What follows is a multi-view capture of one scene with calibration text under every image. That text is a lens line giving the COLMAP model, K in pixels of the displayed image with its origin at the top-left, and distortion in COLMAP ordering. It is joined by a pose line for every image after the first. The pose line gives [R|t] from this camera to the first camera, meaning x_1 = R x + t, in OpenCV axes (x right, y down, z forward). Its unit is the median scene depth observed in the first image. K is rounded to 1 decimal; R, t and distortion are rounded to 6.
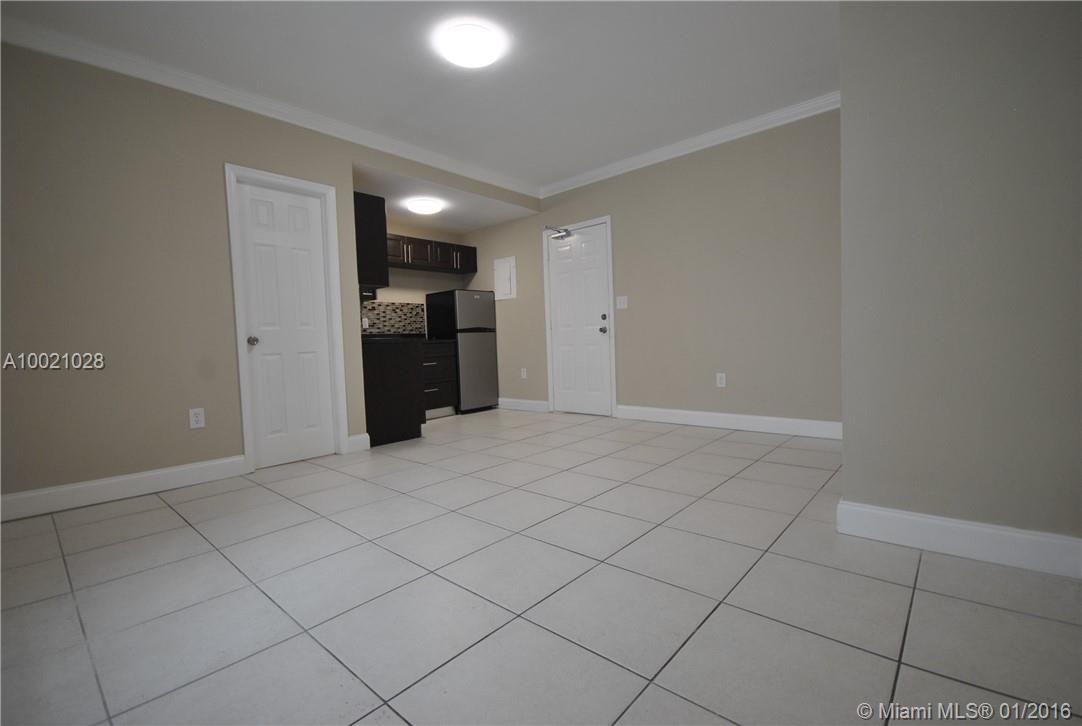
lens RADIAL K [[480.3, 0, 542.4], [0, 480.3, 360.5], [0, 0, 1]] dist [0.001791, -0.000330]
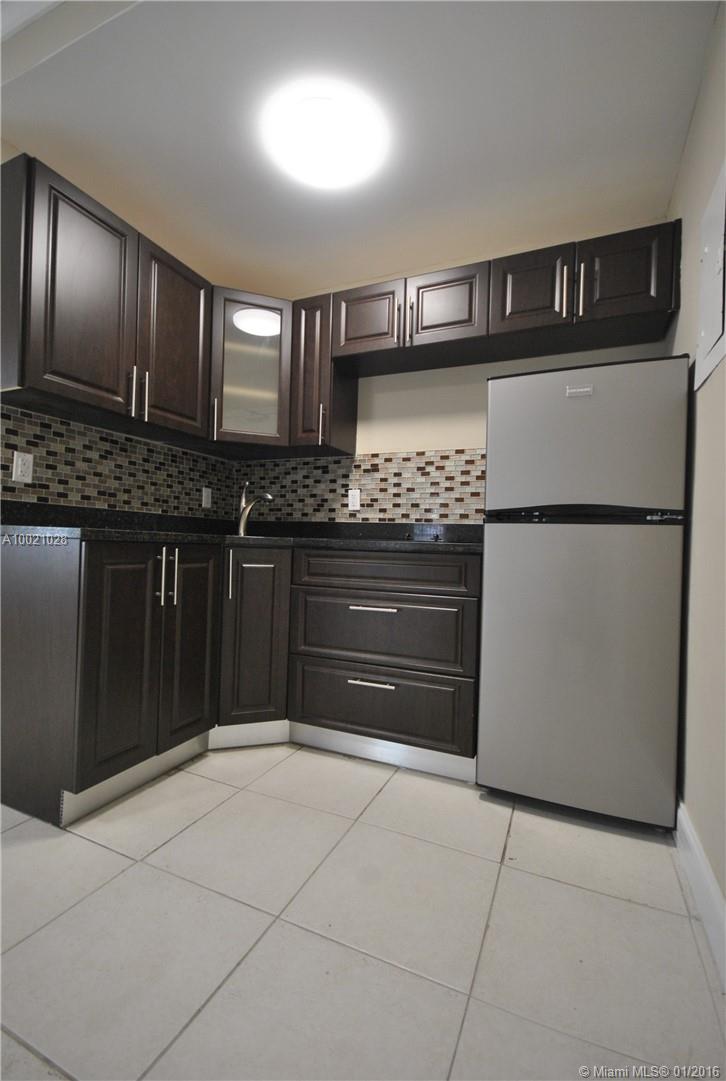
lens RADIAL K [[479.8, 0, 363.0], [0, 479.8, 540.5], [0, 0, 1]] dist [0.001791, -0.000330]
pose [[0.300089, 0.045181, -0.952841, 0.088538], [-0.079646, 0.996577, 0.022172, -0.046861], [0.950580, 0.069236, 0.302660, 0.836938]]
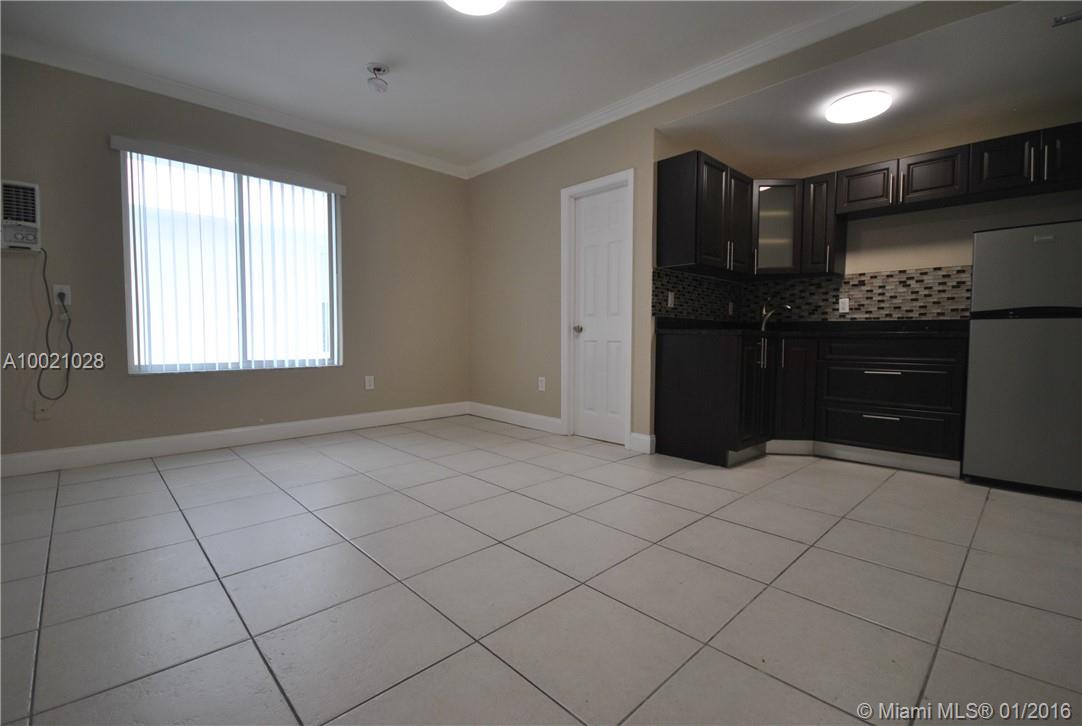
lens RADIAL K [[480.3, 0, 542.4], [0, 480.3, 360.5], [0, 0, 1]] dist [0.001791, -0.000330]
pose [[-0.085125, 0.087154, -0.992551, 0.361557], [-0.043744, 0.994880, 0.091110, -0.041008], [0.995410, 0.051174, -0.080877, 0.600100]]
